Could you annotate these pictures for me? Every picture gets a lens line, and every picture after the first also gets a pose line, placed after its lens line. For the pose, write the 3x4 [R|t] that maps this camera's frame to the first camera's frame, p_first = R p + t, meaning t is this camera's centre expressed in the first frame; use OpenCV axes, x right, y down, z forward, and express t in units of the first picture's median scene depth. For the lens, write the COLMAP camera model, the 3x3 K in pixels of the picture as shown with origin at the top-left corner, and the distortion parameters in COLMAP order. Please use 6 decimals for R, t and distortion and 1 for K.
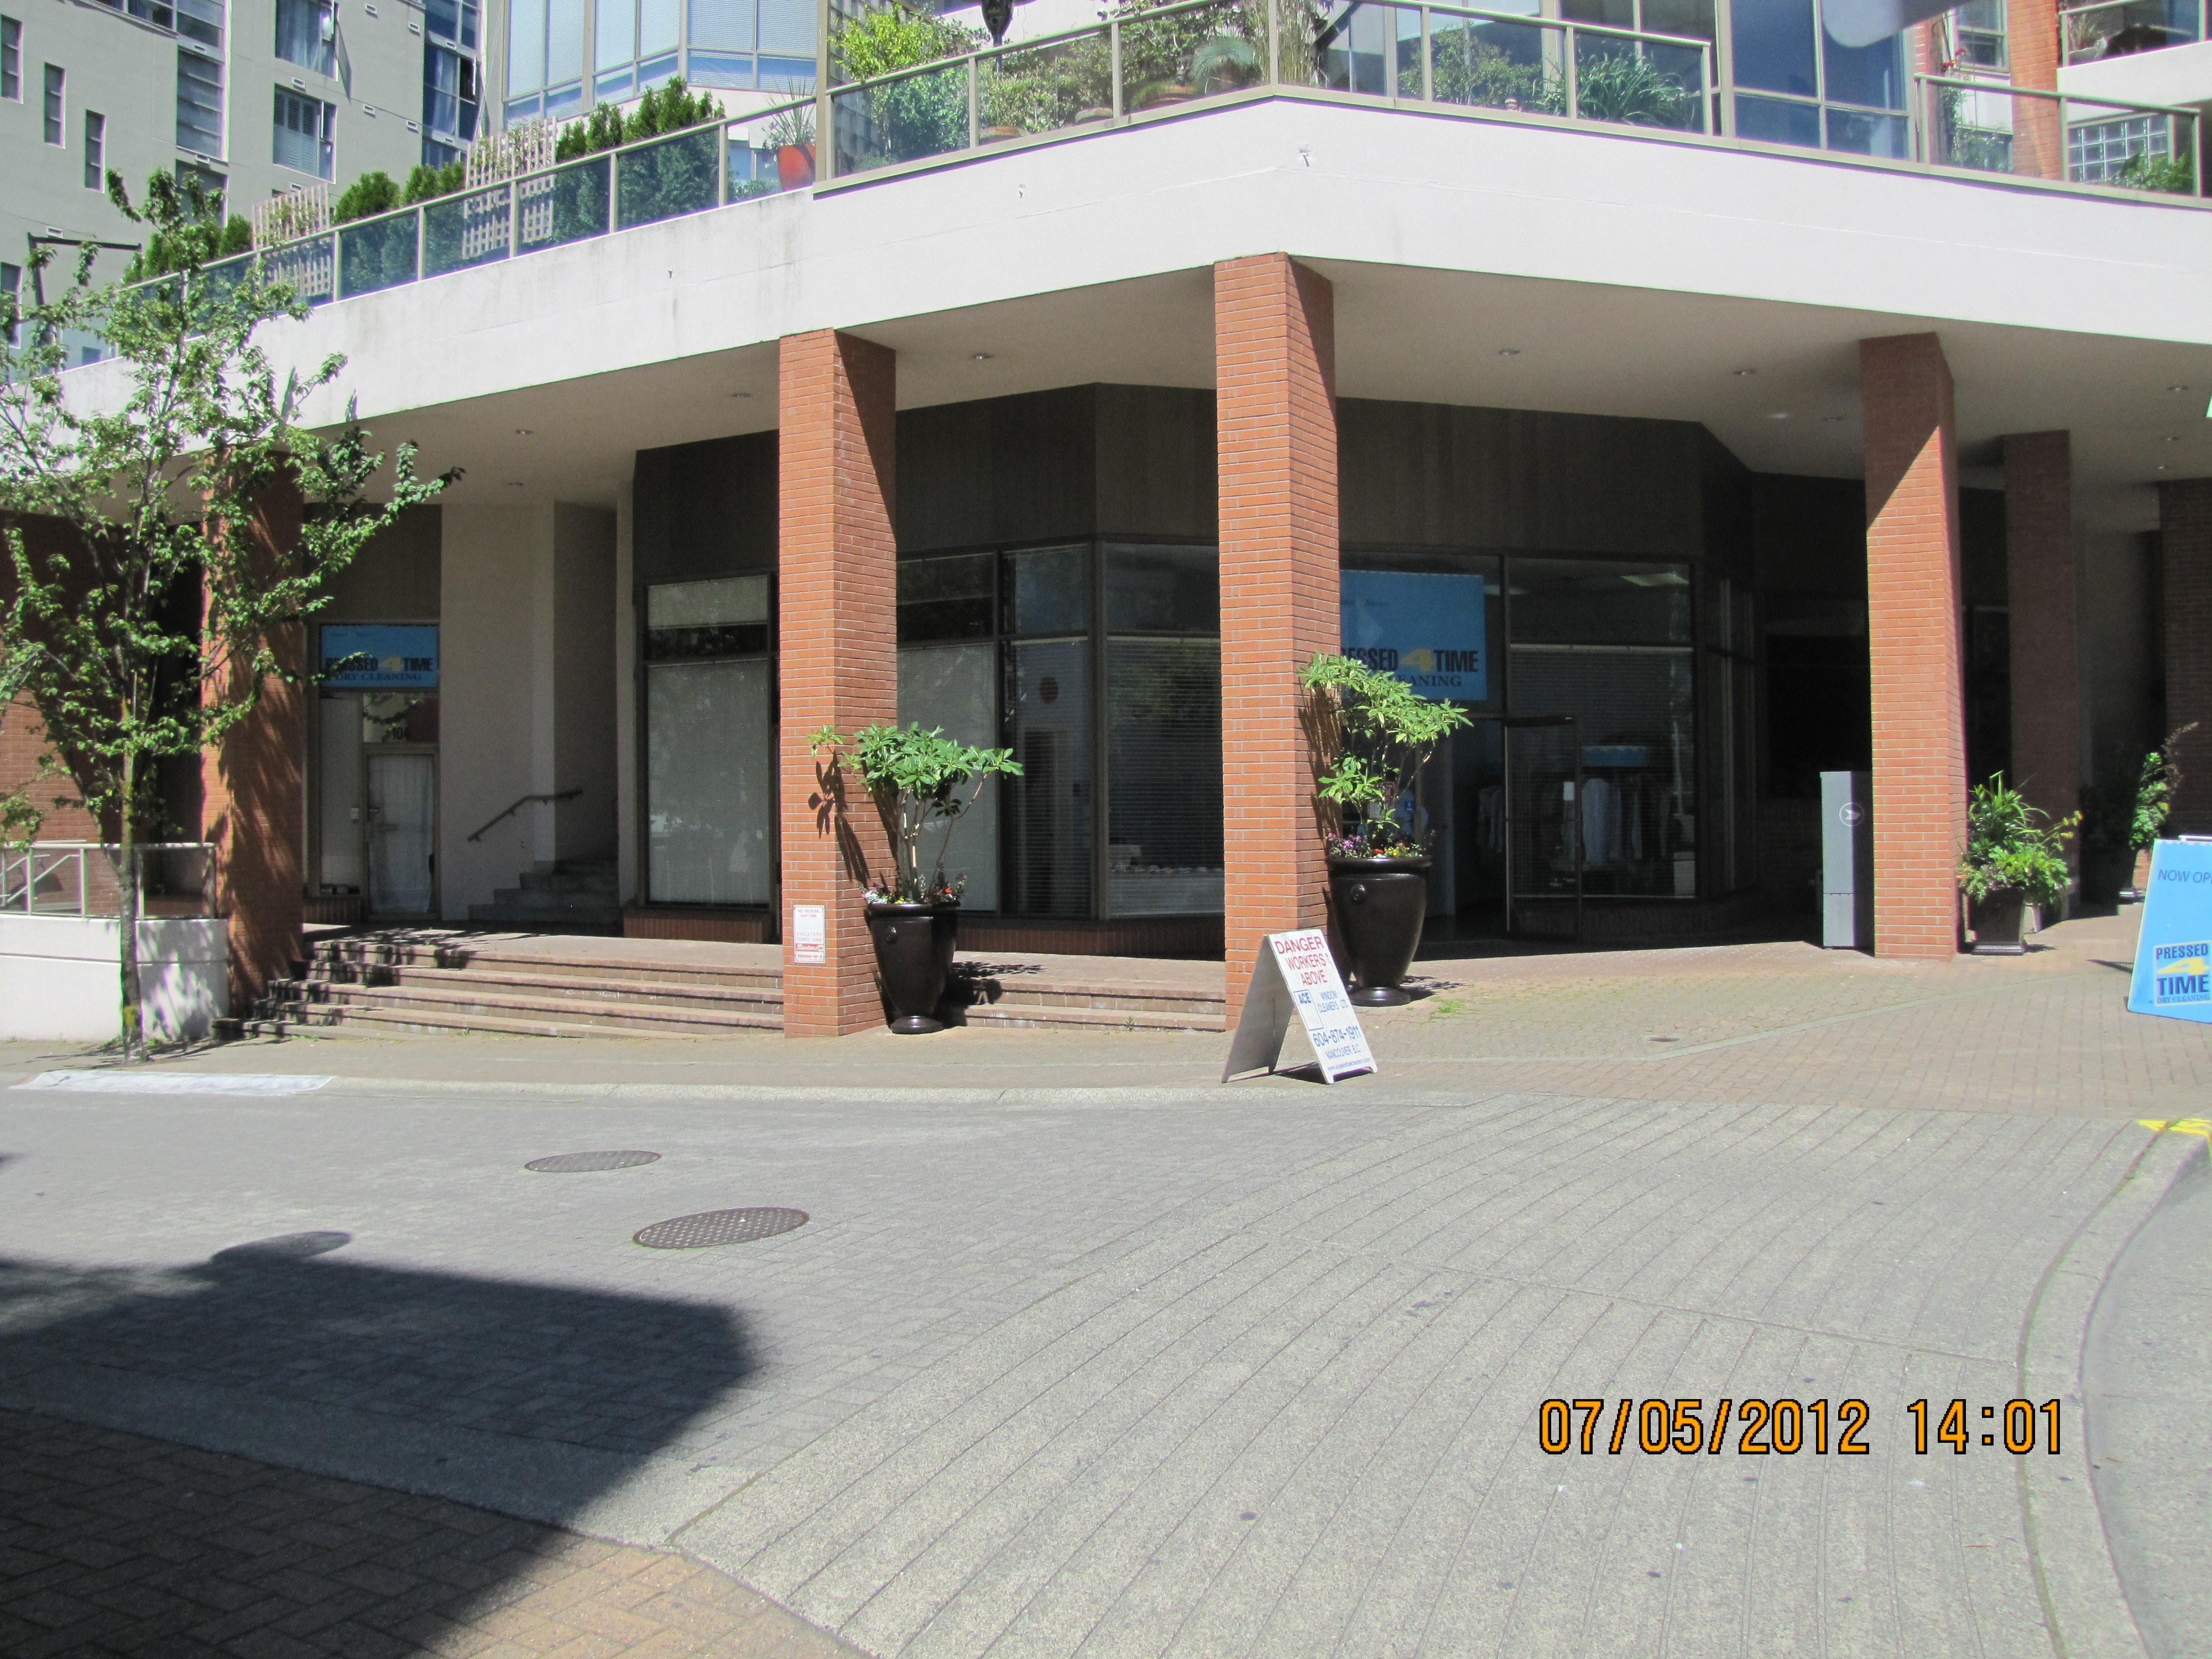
lens RADIAL K [[1865.5, 0, 1093.7], [0, 1865.5, 811.6], [0, 0, 1]] dist [-0.169614, 0.120245]
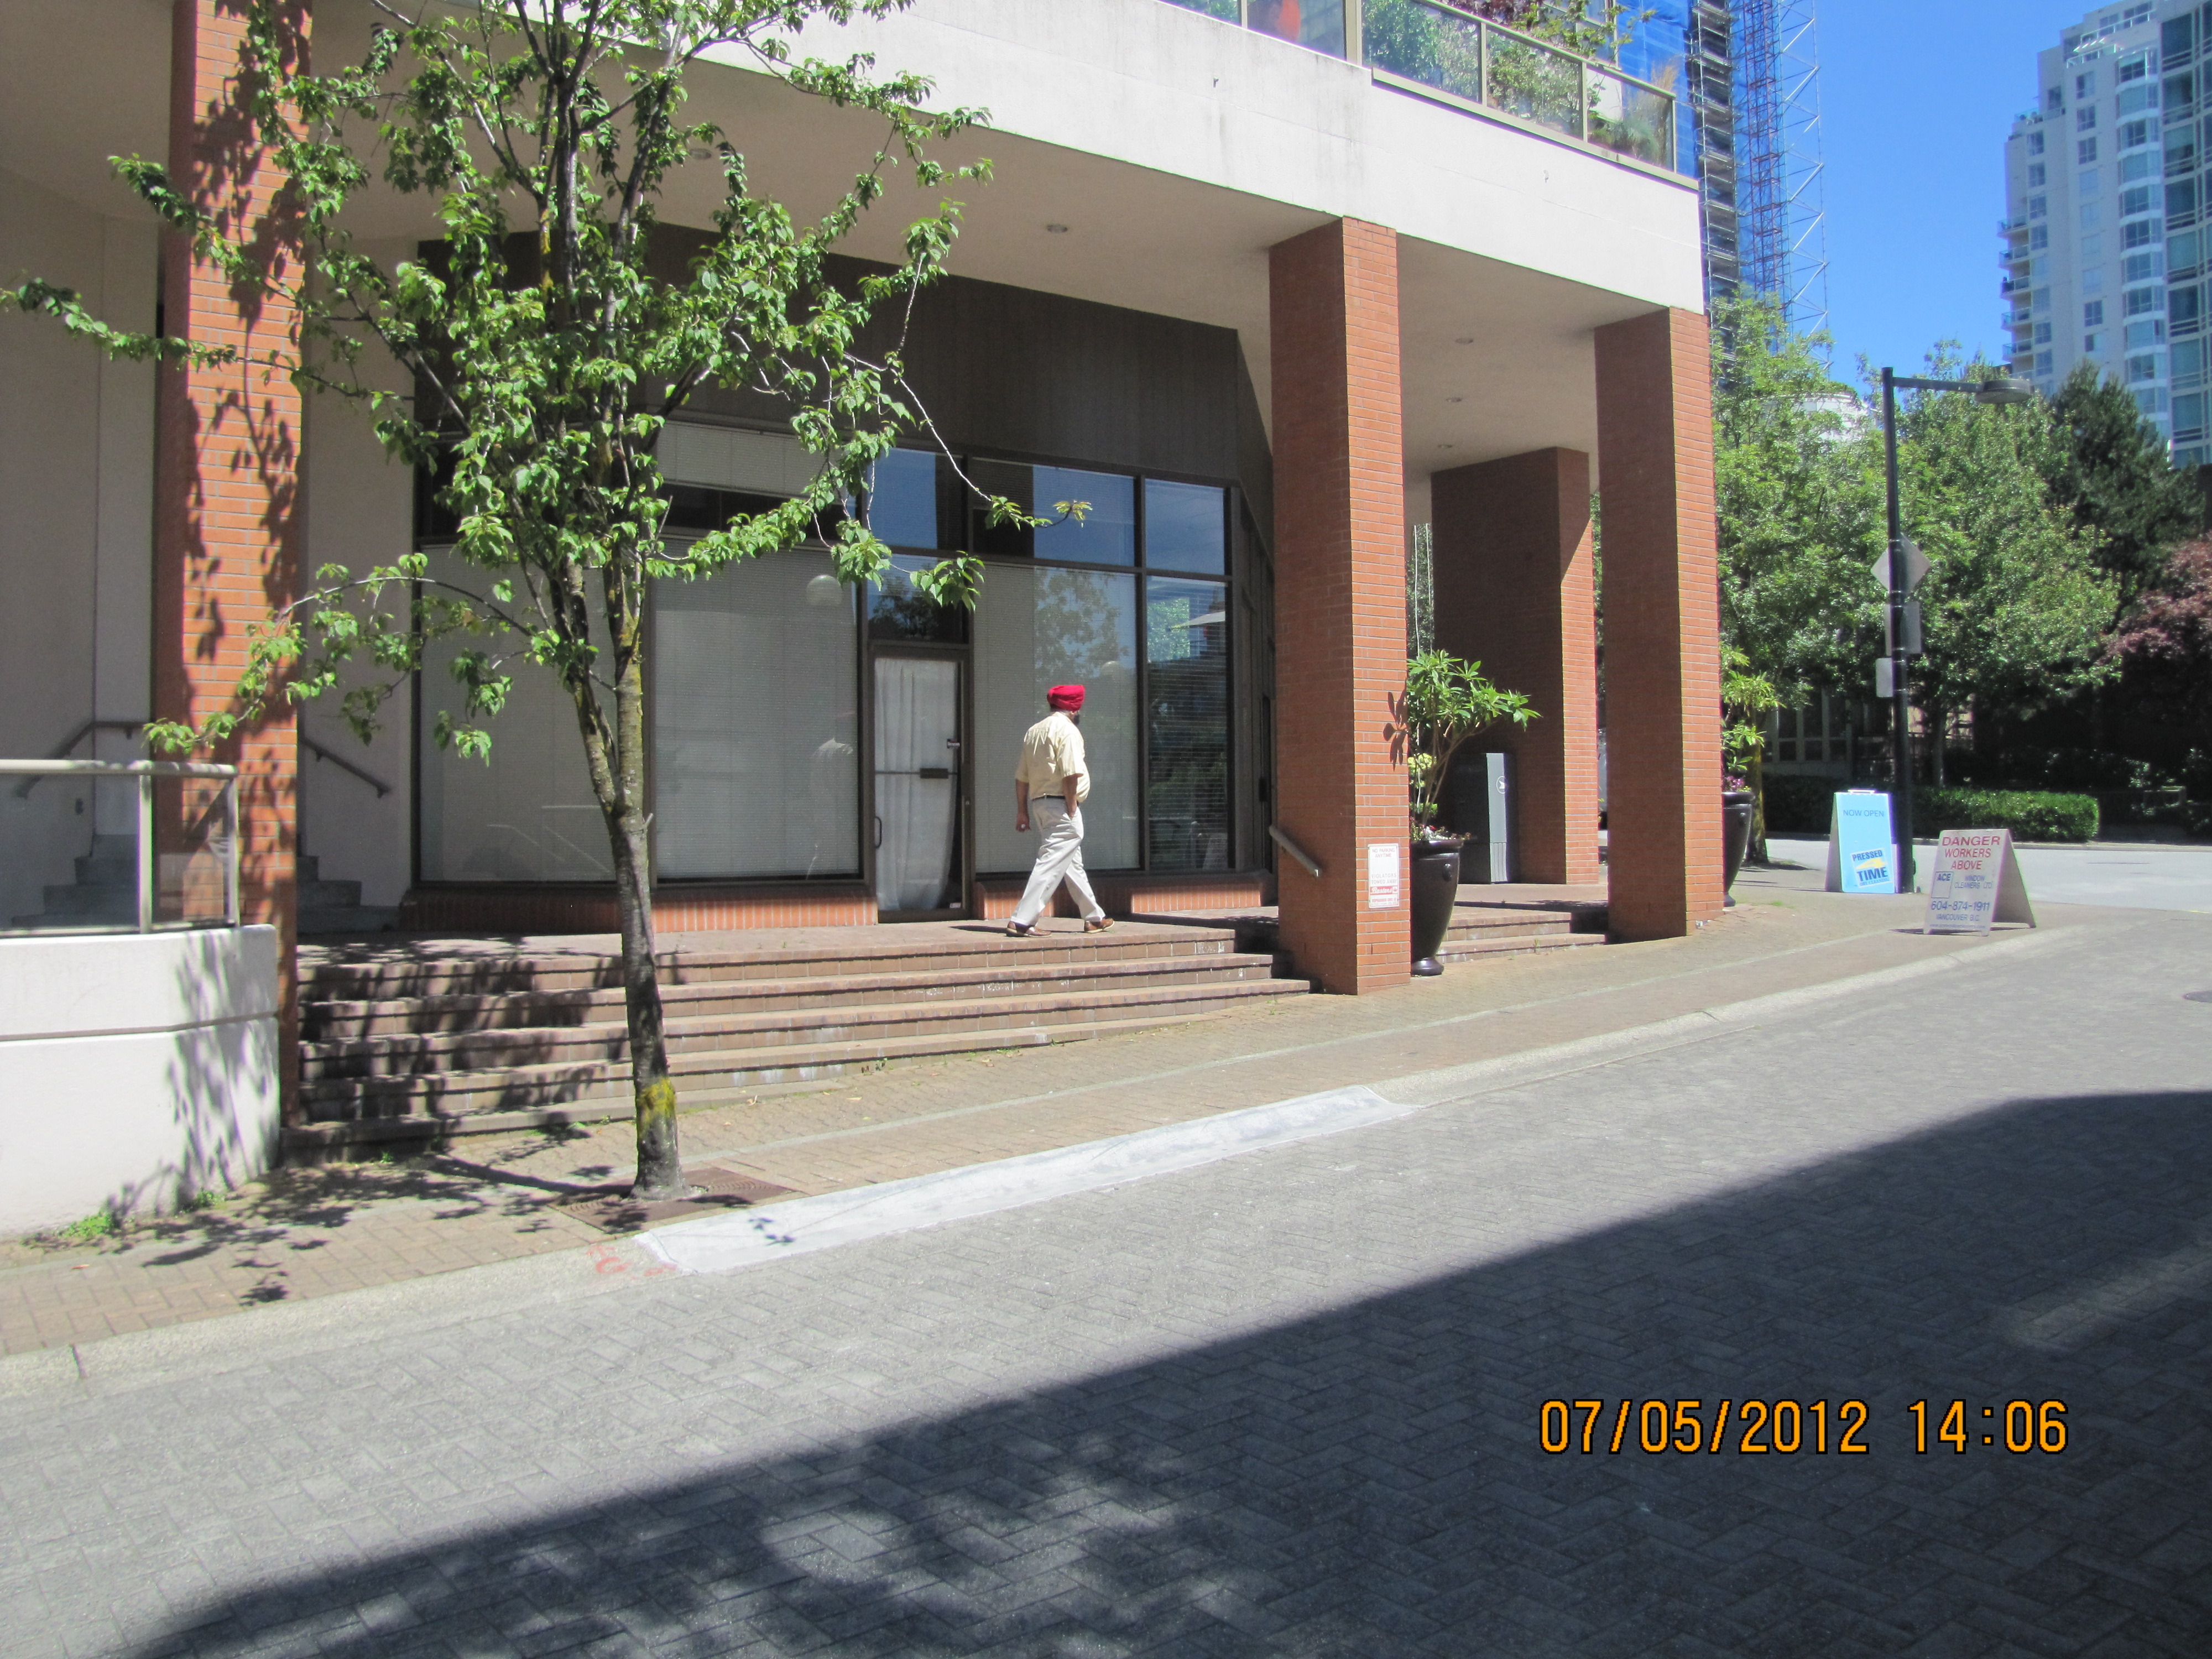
lens RADIAL K [[1865.5, 0, 1103.9], [0, 1865.5, 831.4], [0, 0, 1]] dist [-0.169614, 0.120245]
pose [[0.408387, 0.005299, 0.912794, -0.977754], [0.011241, 0.999878, -0.010834, 0.049133], [-0.912740, 0.014685, 0.408277, 0.703806]]
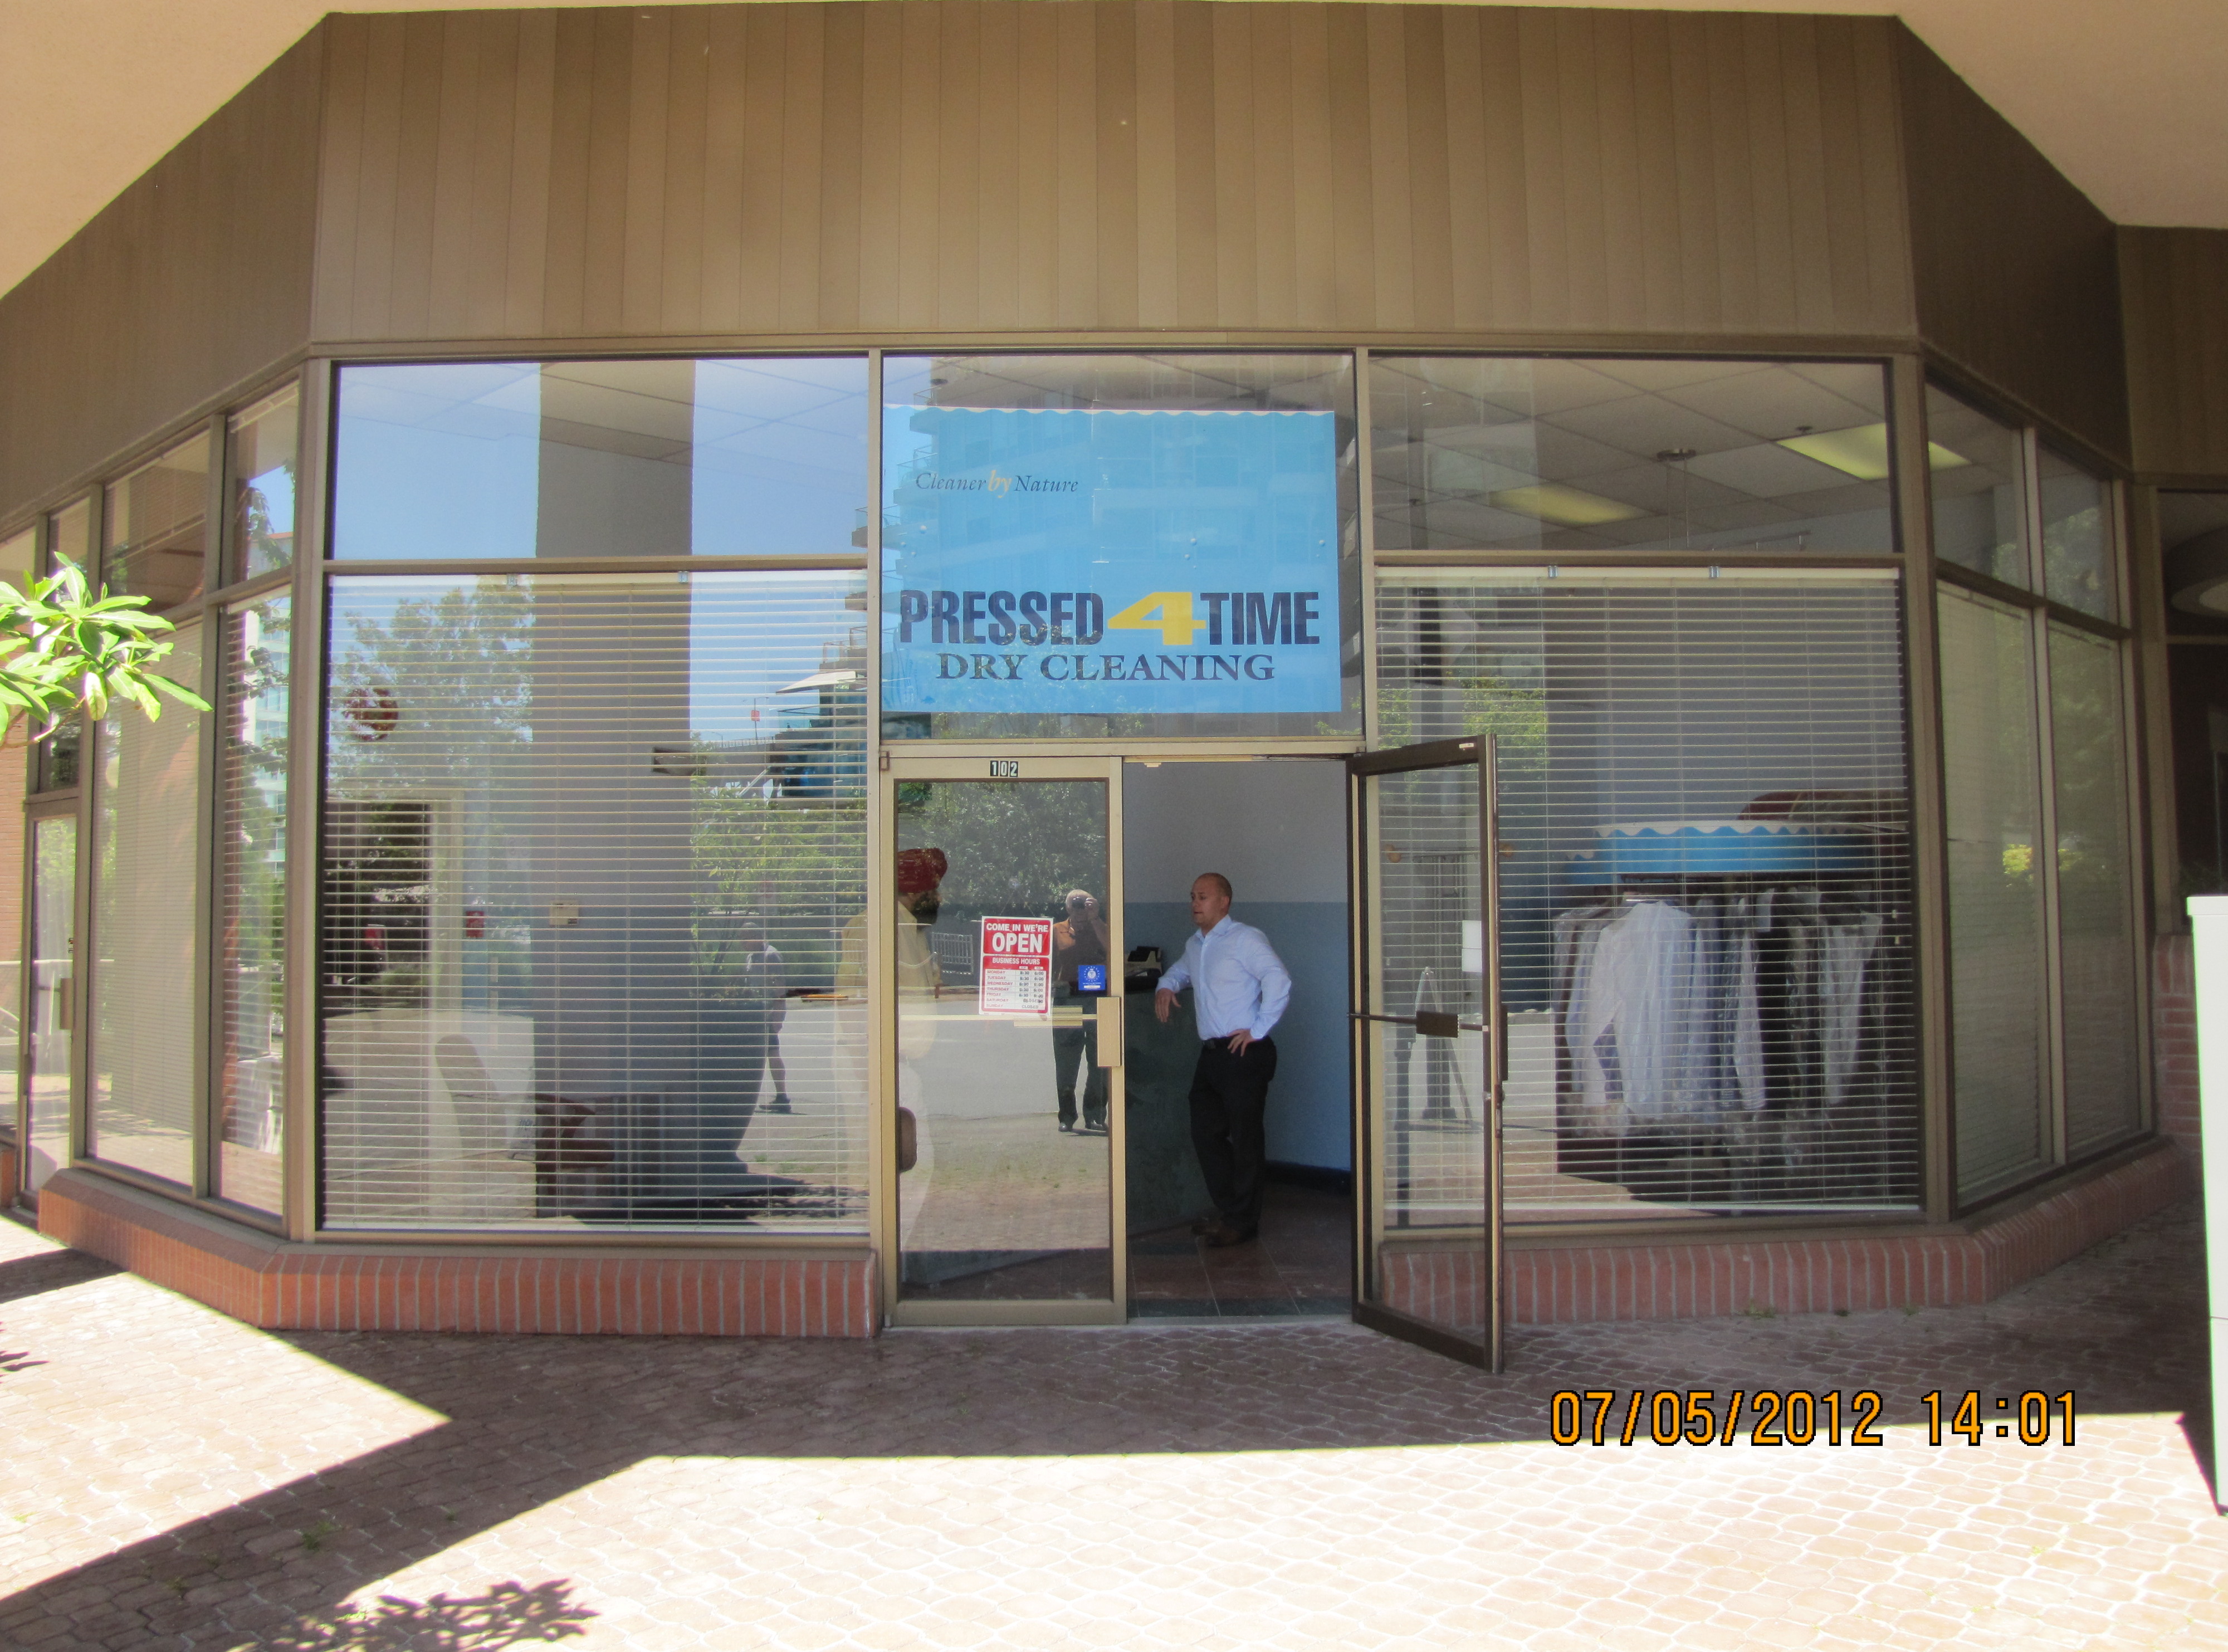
lens RADIAL K [[1879.0, 0, 1119.8], [0, 1879.0, 782.8], [0, 0, 1]] dist [-0.169614, 0.120245]
pose [[0.967688, -0.013499, -0.251790, 0.307156], [-0.002435, 0.998019, -0.062867, -0.021623], [0.252140, 0.061449, 0.965738, 0.678365]]
